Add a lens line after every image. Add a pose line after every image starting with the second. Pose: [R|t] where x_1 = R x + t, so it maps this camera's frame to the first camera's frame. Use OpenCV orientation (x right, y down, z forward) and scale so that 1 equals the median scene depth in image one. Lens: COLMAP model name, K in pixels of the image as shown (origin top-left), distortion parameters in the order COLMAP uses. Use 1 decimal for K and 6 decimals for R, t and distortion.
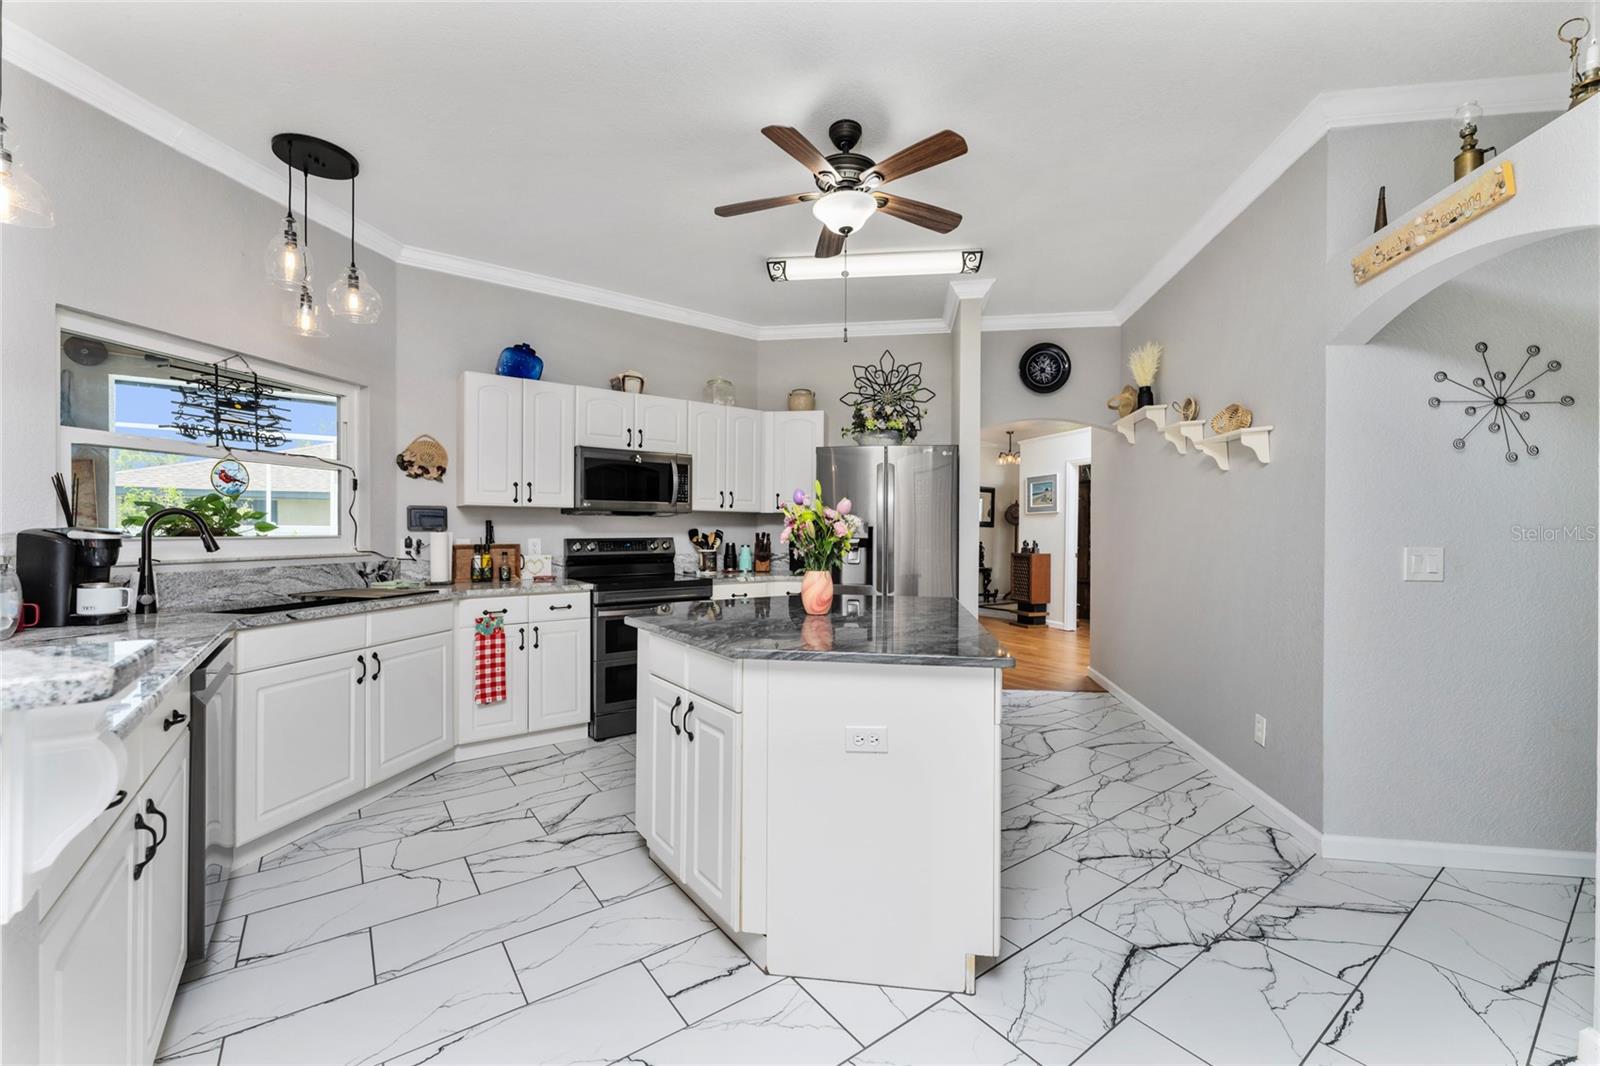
lens RADIAL K [[639.4, 0, 800.0], [0, 639.4, 534.5], [0, 0, 1]] dist [0.001366, -0.000350]
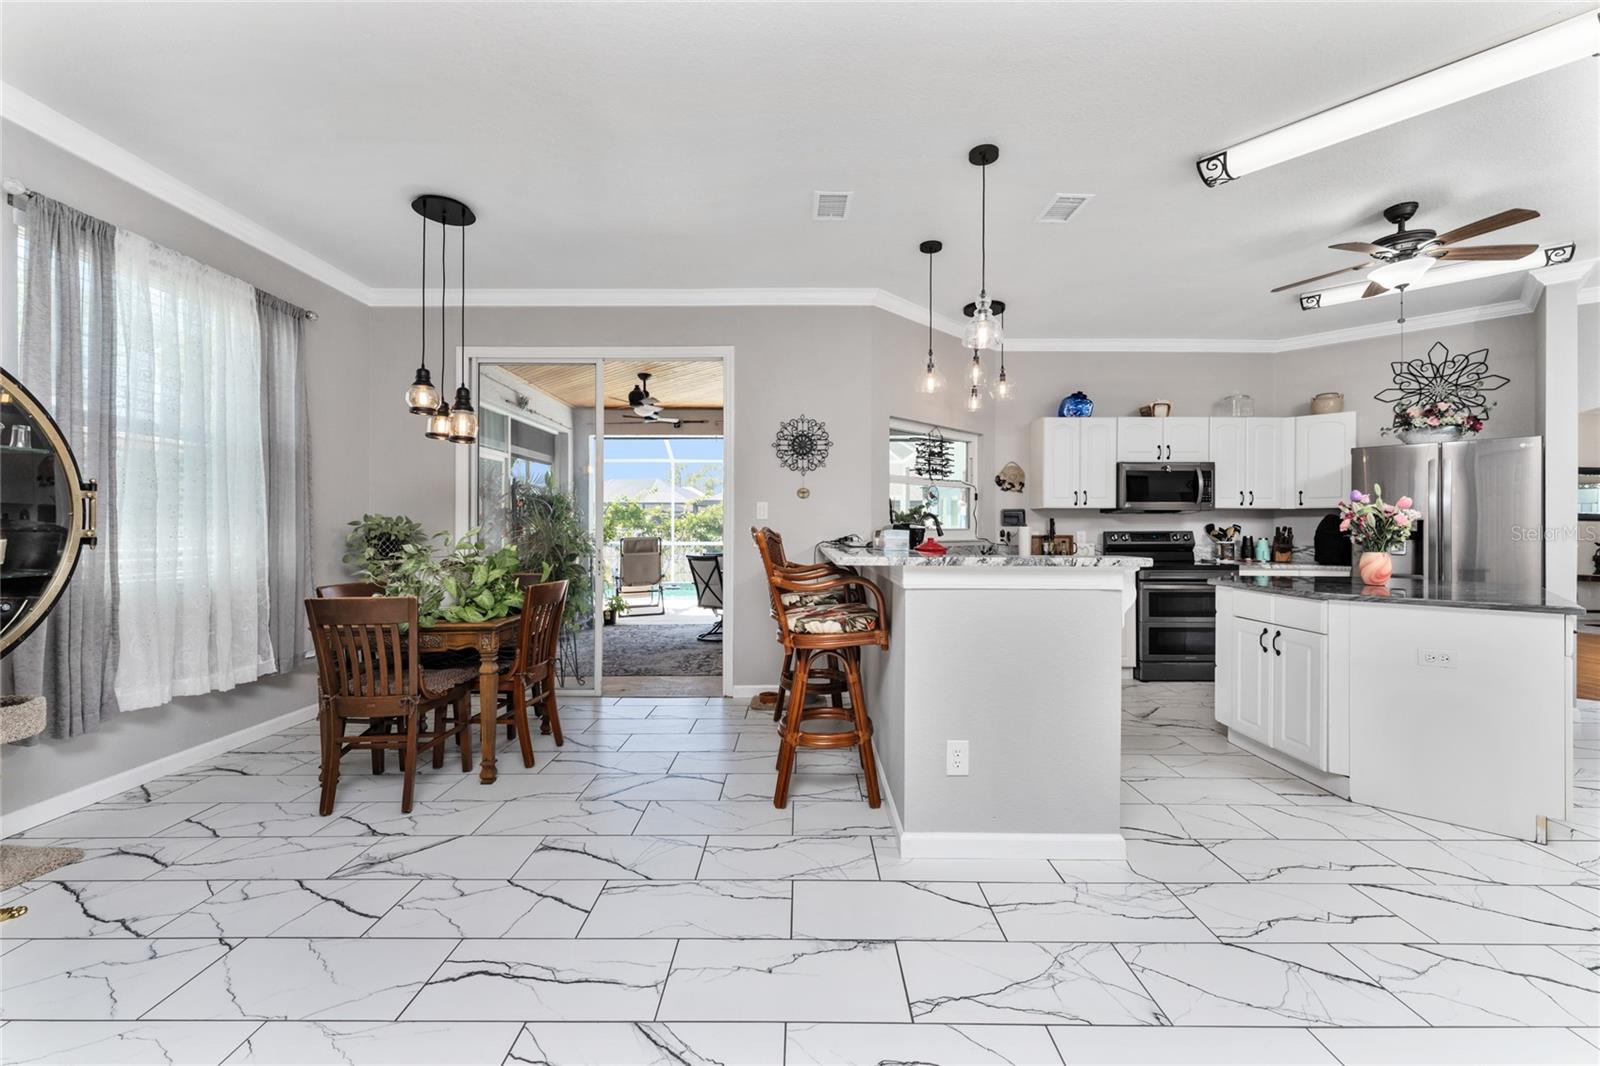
lens RADIAL K [[641.5, 0, 800.6], [0, 641.5, 527.8], [0, 0, 1]] dist [0.001065, -0.000075]
pose [[0.806236, -0.003956, -0.591581, -0.095225], [-0.001929, 0.999955, -0.009315, 0.013955], [0.591591, 0.008651, 0.806192, -0.503211]]
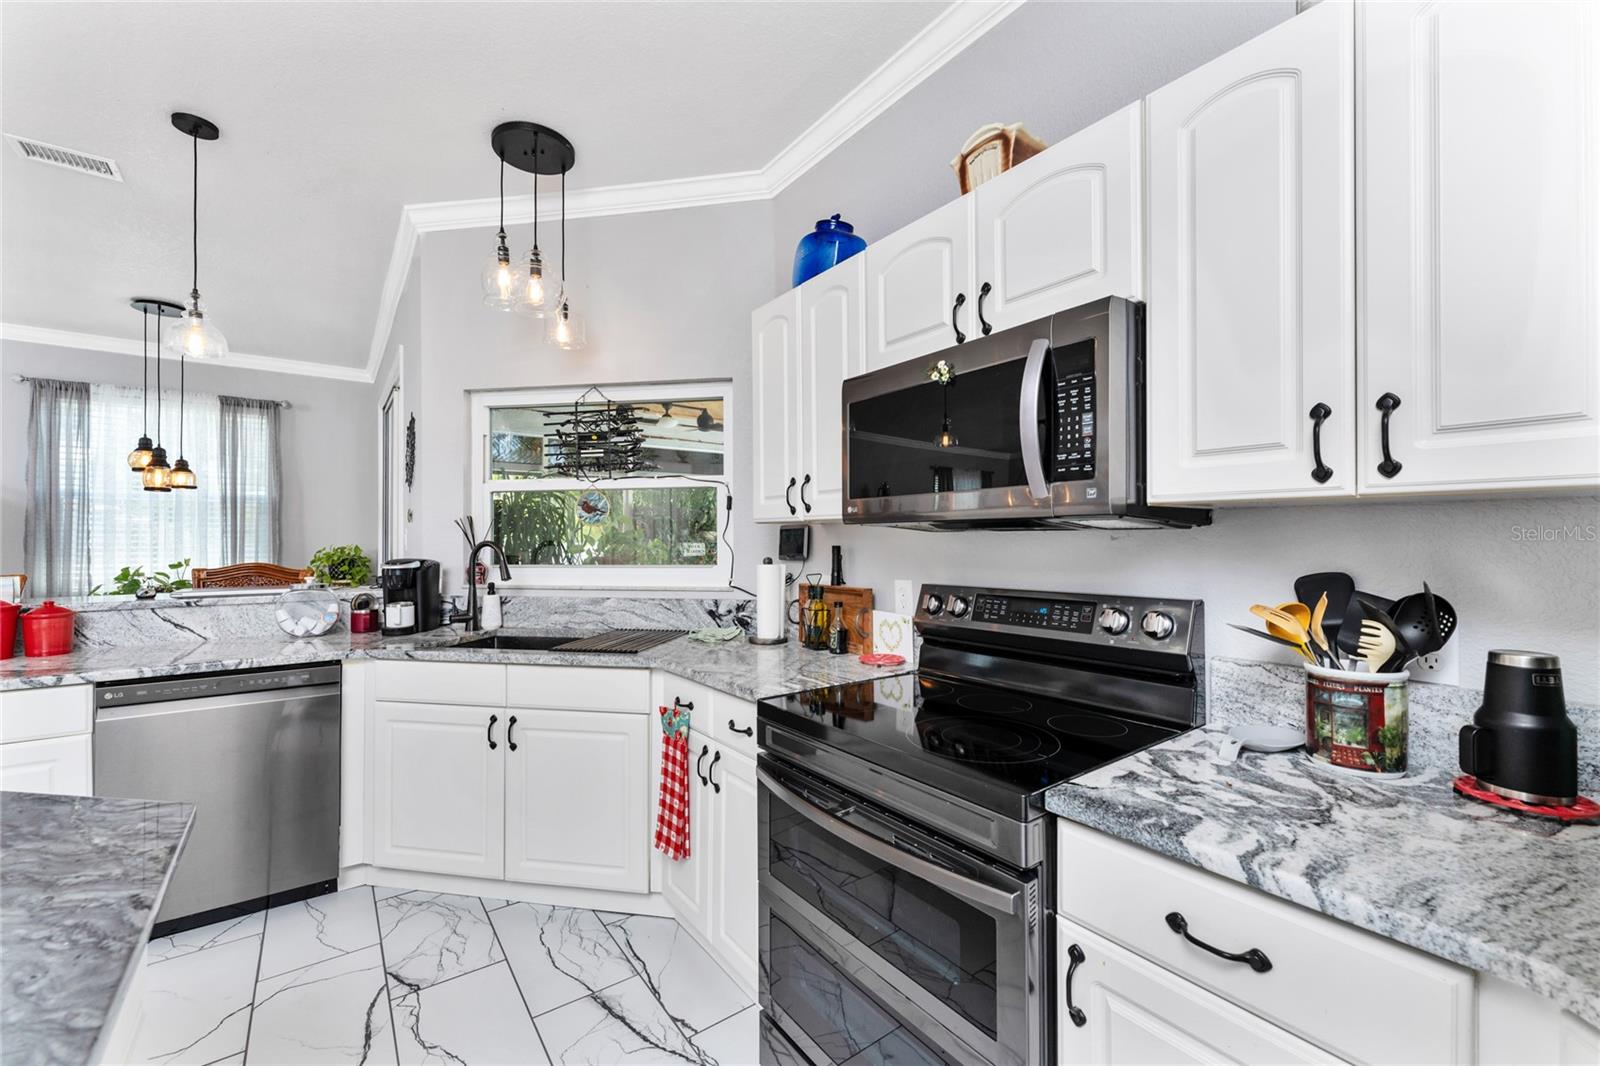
lens RADIAL K [[642.4, 0, 799.6], [0, 642.4, 537.5], [0, 0, 1]] dist [0.000749, -0.000005]
pose [[0.008751, -0.008018, -0.999930, 0.108829], [-0.002059, 0.999966, -0.008037, -0.025485], [0.999960, 0.002129, 0.008734, 0.996856]]
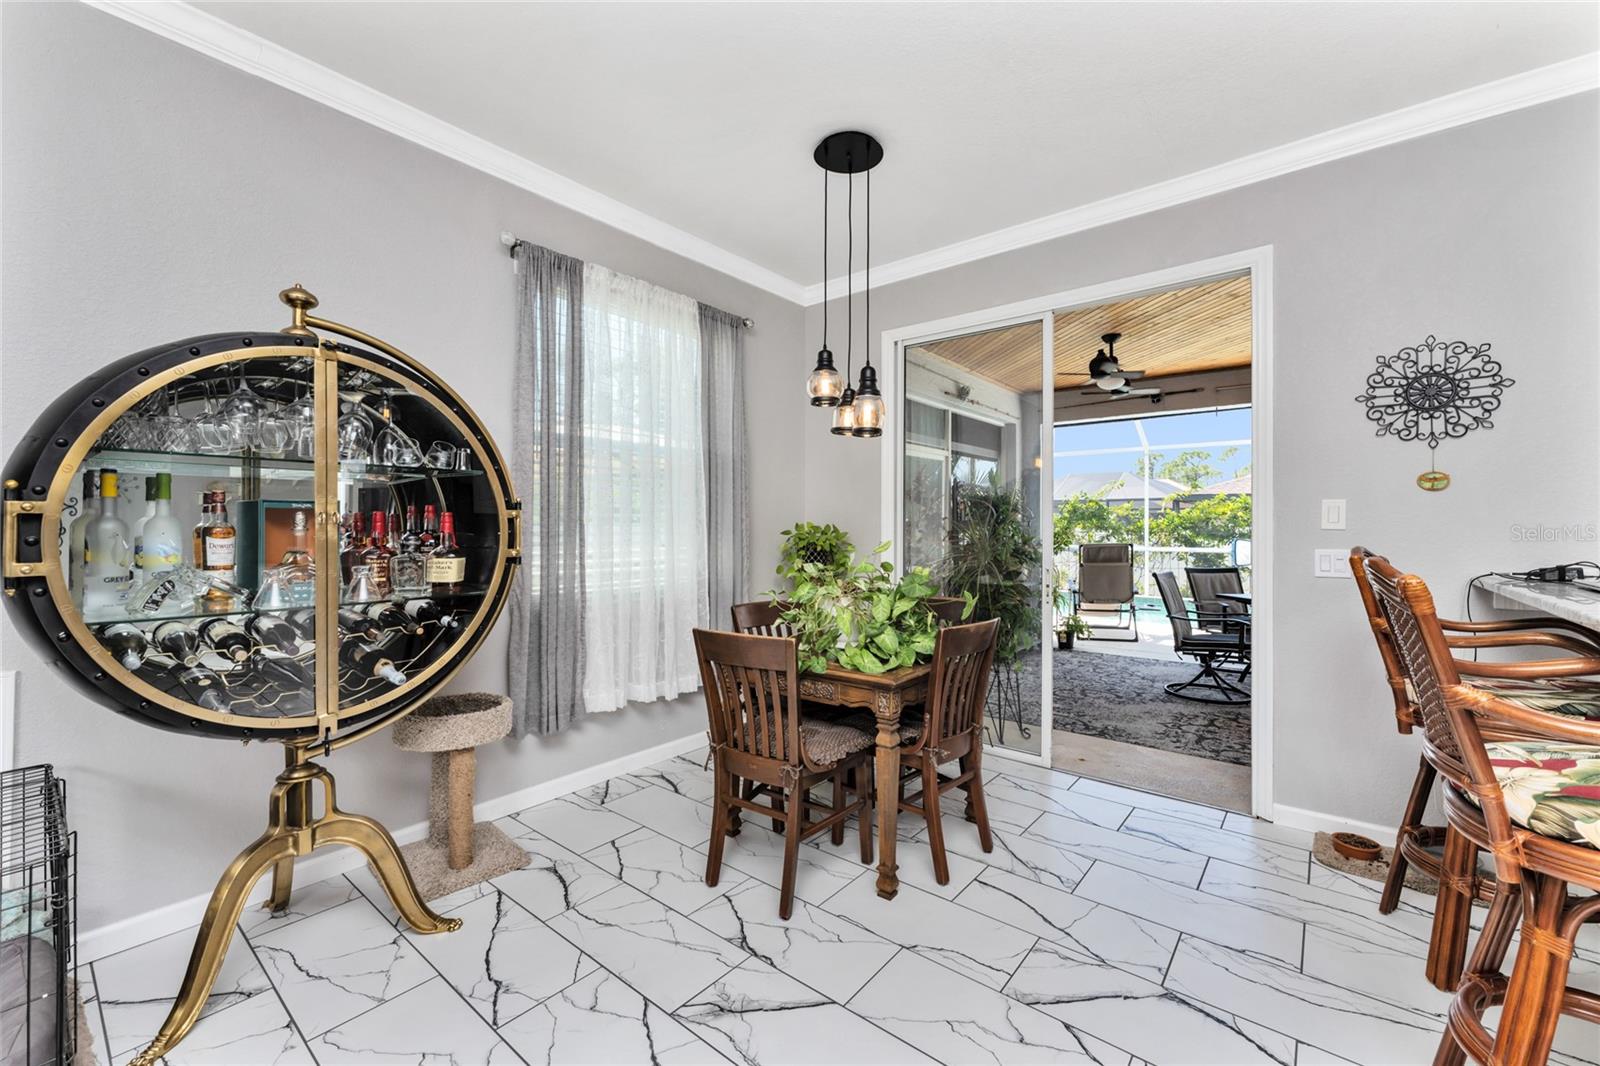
lens RADIAL K [[650.1, 0, 794.0], [0, 650.1, 522.7], [0, 0, 1]] dist [0.001687, 0.000174]
pose [[0.246889, -0.008036, -0.969010, -0.321853], [-0.008174, 0.999913, -0.010375, -0.007663], [0.969009, 0.010482, 0.246802, -0.321813]]
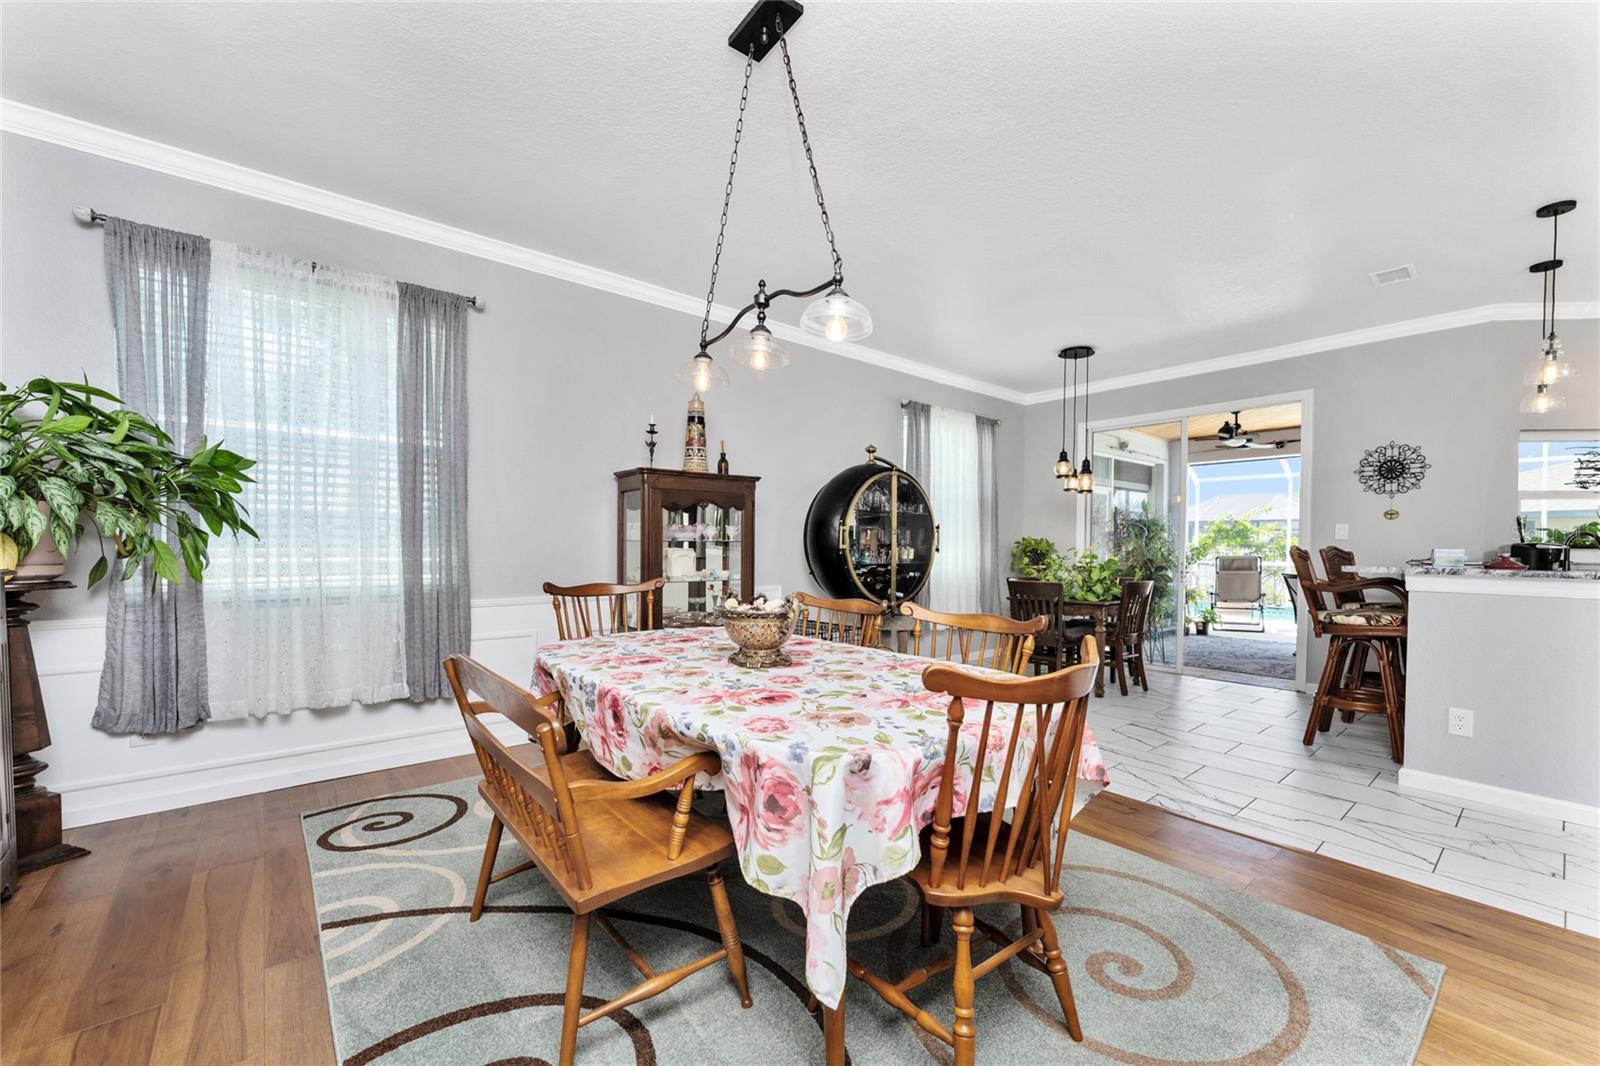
lens RADIAL K [[644.4, 0, 801.9], [0, 644.4, 557.8], [0, 0, 1]] dist [0.001092, 0.000158]
pose [[0.067999, 0.015959, -0.997558, 0.406565], [-0.013628, 0.999794, 0.015066, 0.020989], [0.997592, 0.012570, 0.068202, -0.797194]]
